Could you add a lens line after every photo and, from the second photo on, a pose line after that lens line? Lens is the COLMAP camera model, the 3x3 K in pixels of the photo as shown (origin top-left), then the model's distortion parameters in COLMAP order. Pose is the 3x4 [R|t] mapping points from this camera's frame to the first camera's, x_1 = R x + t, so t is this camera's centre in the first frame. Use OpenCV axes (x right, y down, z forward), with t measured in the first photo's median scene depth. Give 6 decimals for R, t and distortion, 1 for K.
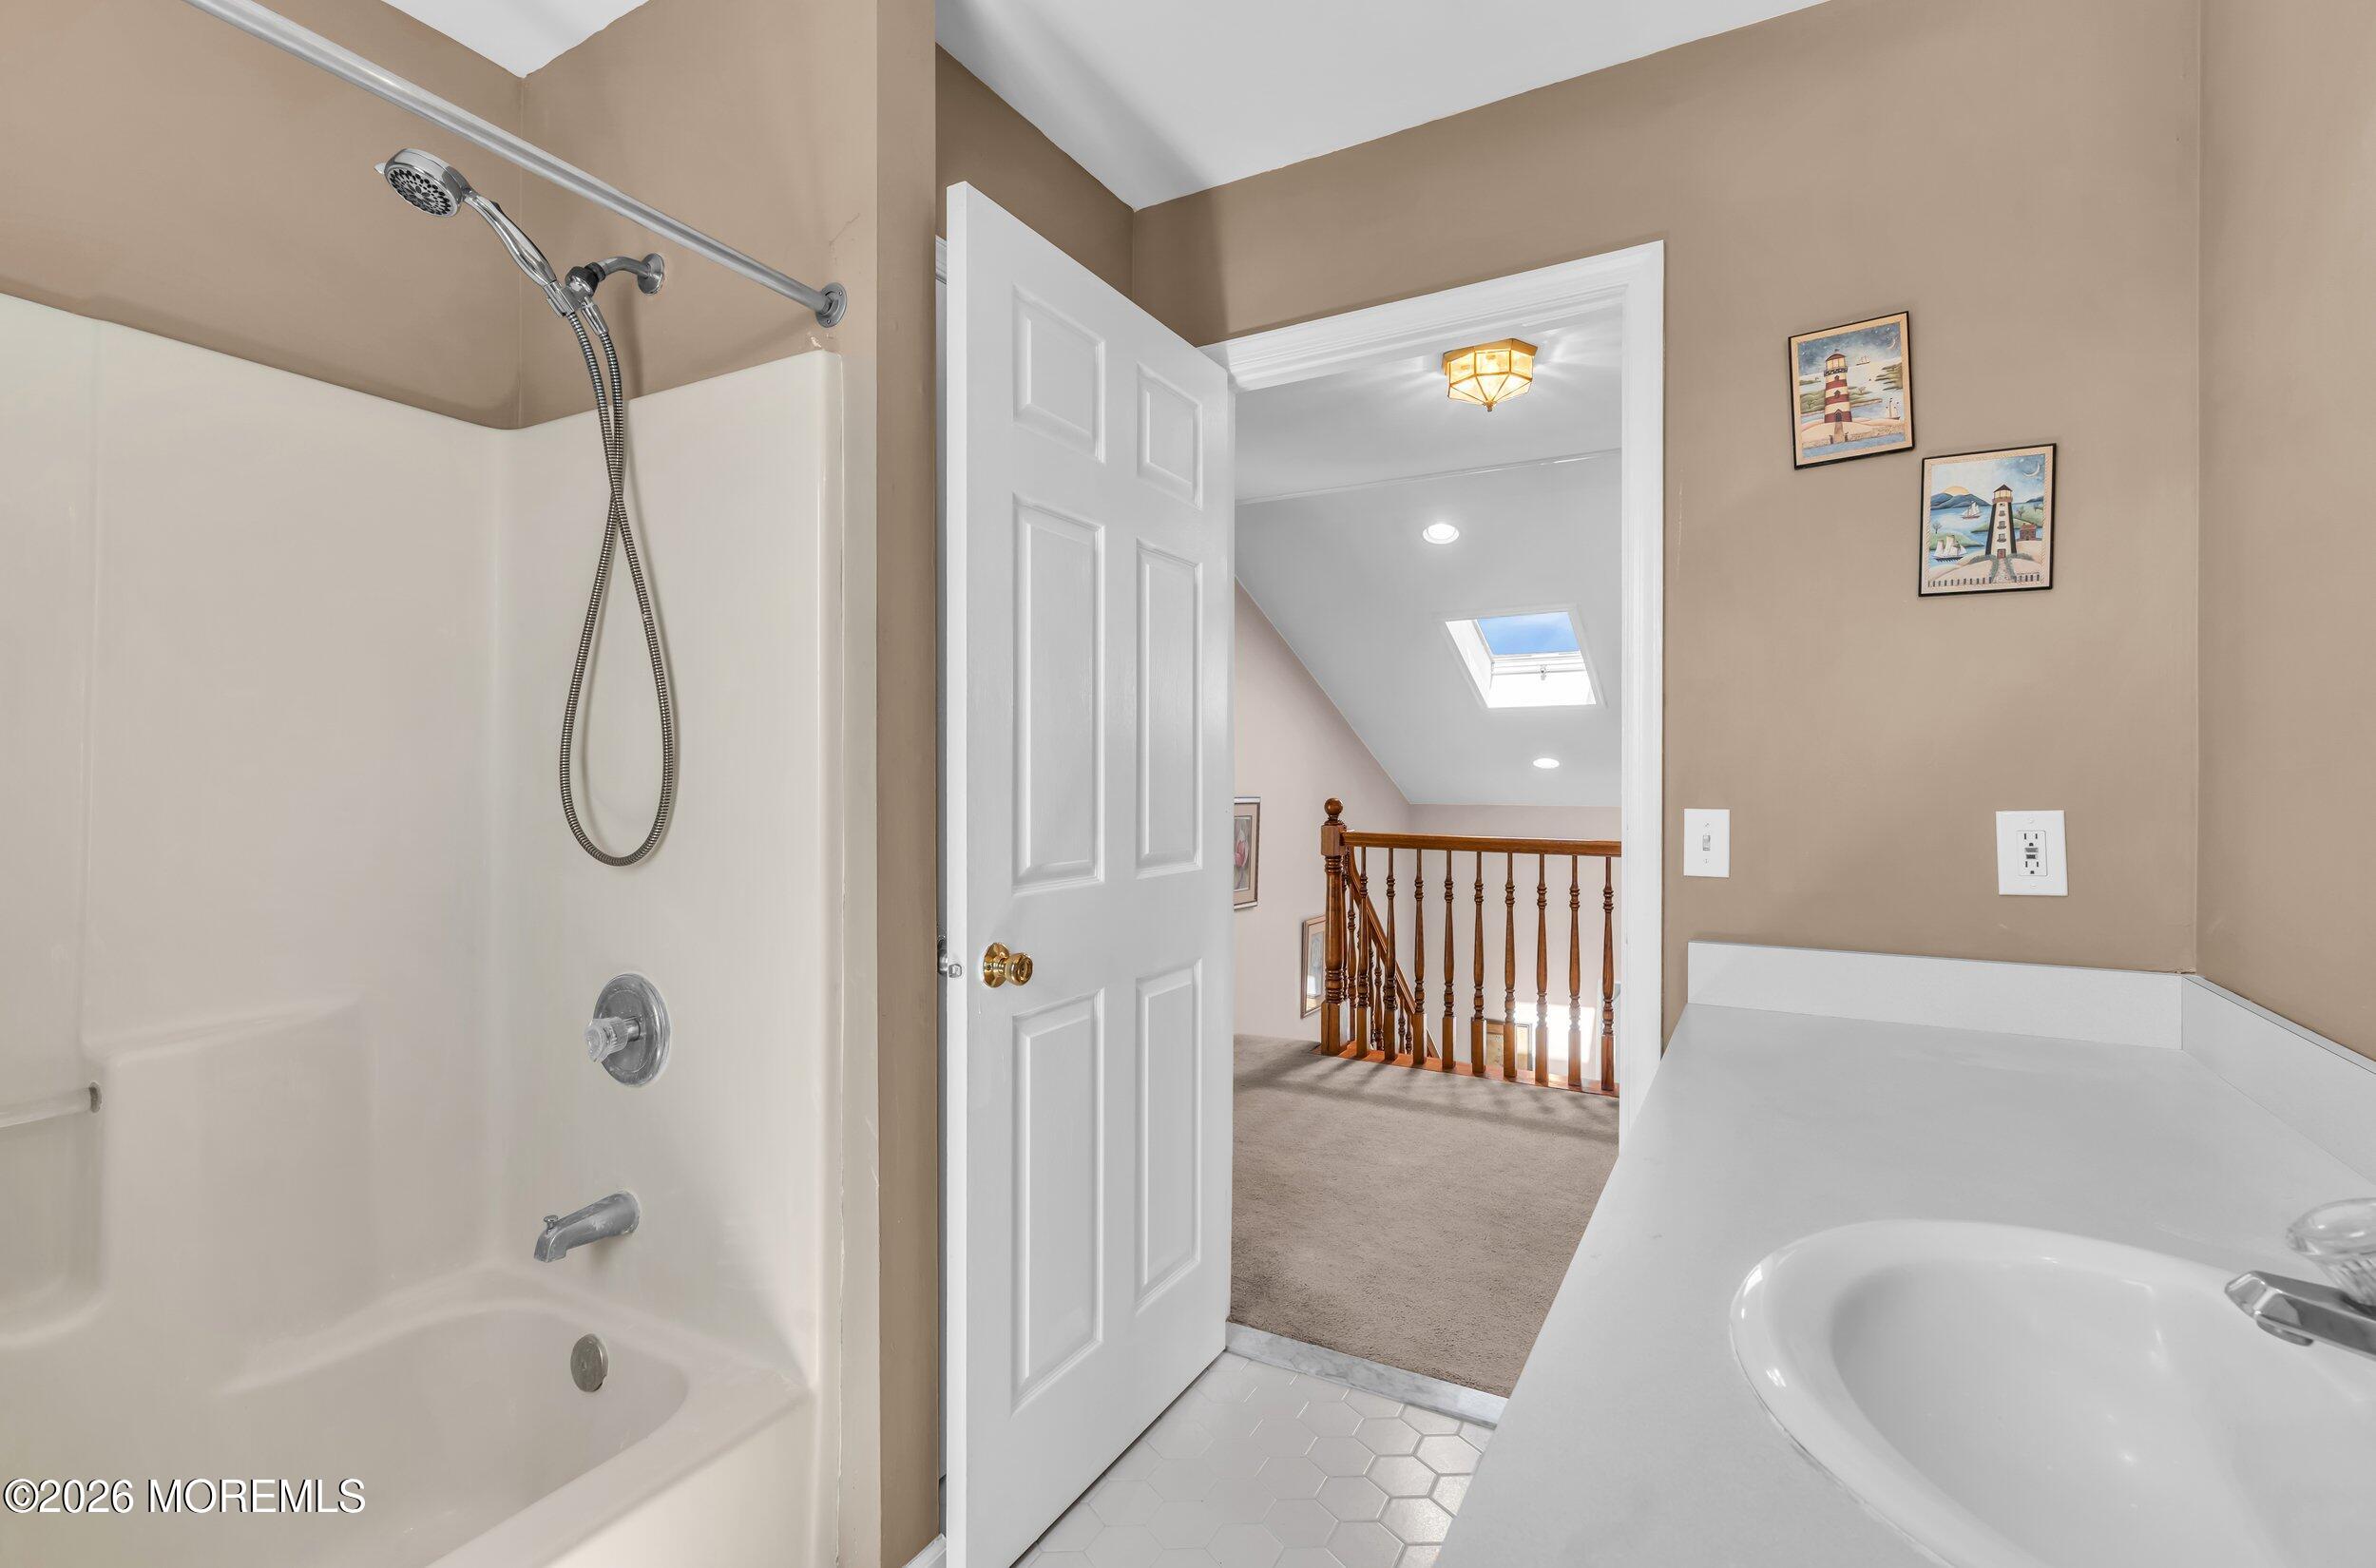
lens RADIAL K [[1070.2, 0, 1197.0], [0, 1070.2, 775.5], [0, 0, 1]] dist [-0.004749, 0.000645]
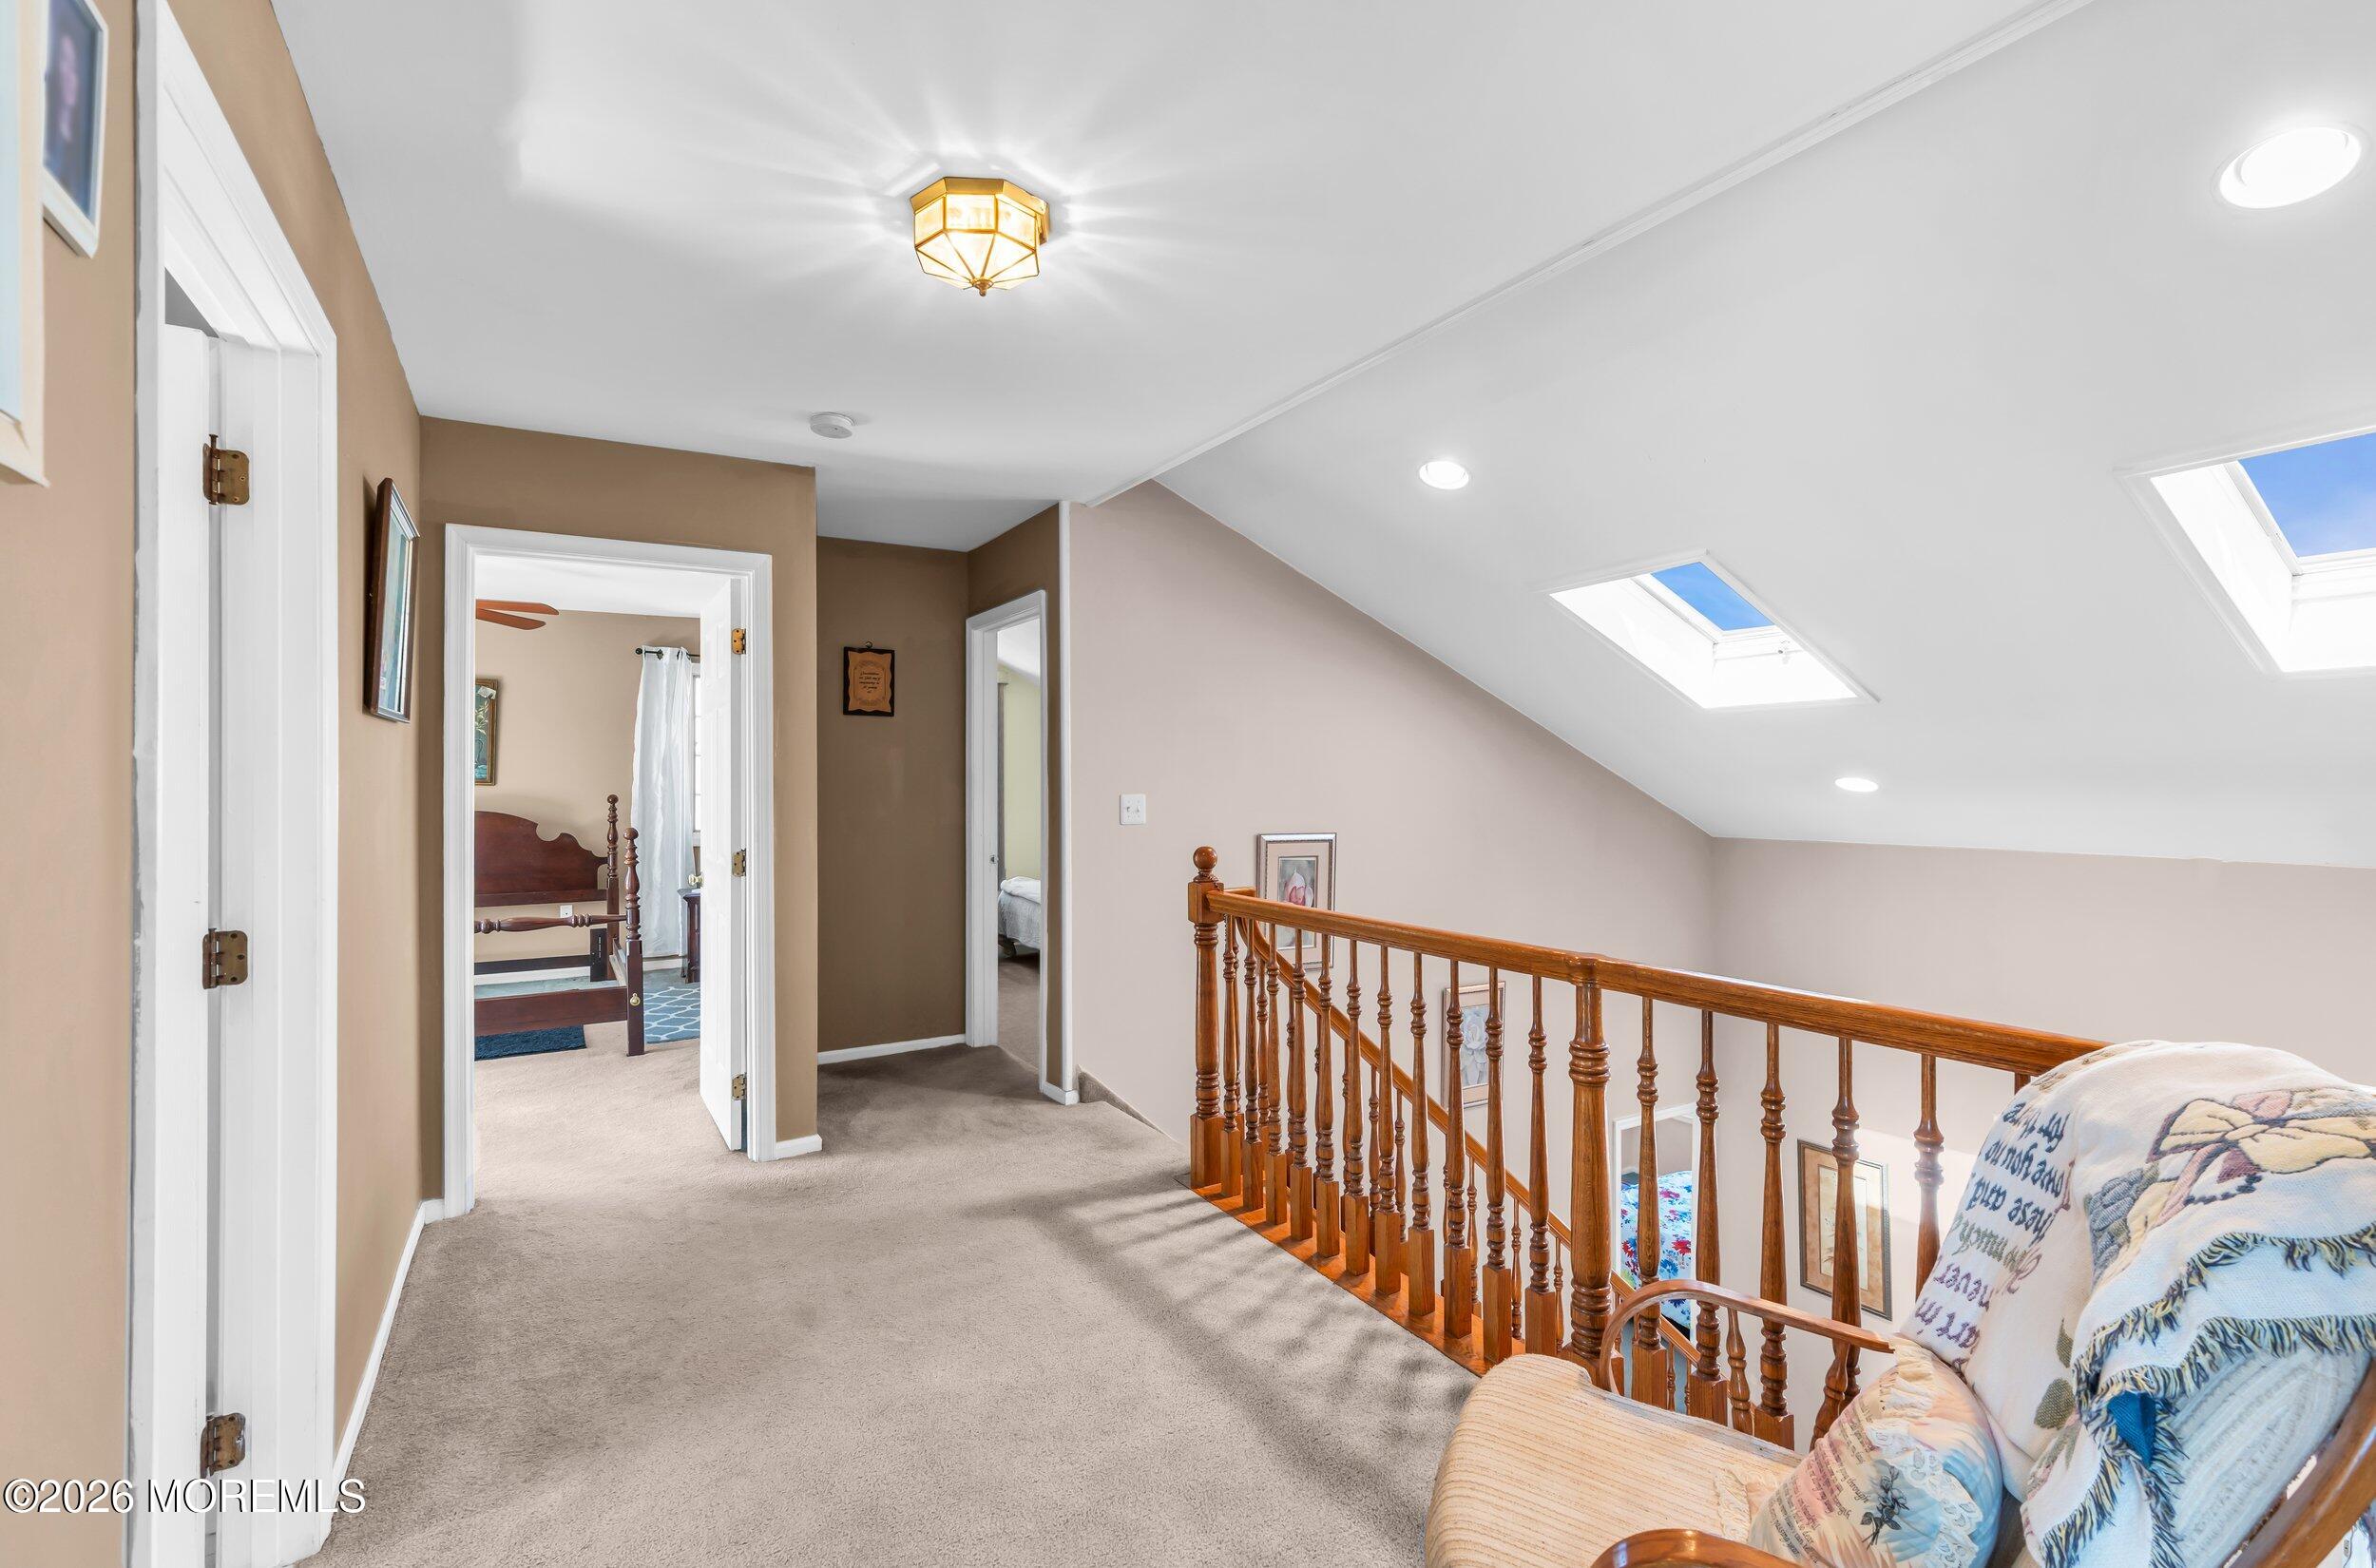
lens RADIAL K [[1070.2, 0, 1211.0], [0, 1070.2, 779.1], [0, 0, 1]] dist [-0.004749, 0.000645]
pose [[0.870926, -0.001726, -0.491410, 0.560880], [0.003034, 0.999994, 0.001865, -0.031394], [0.491404, -0.003115, 0.870926, 0.381609]]
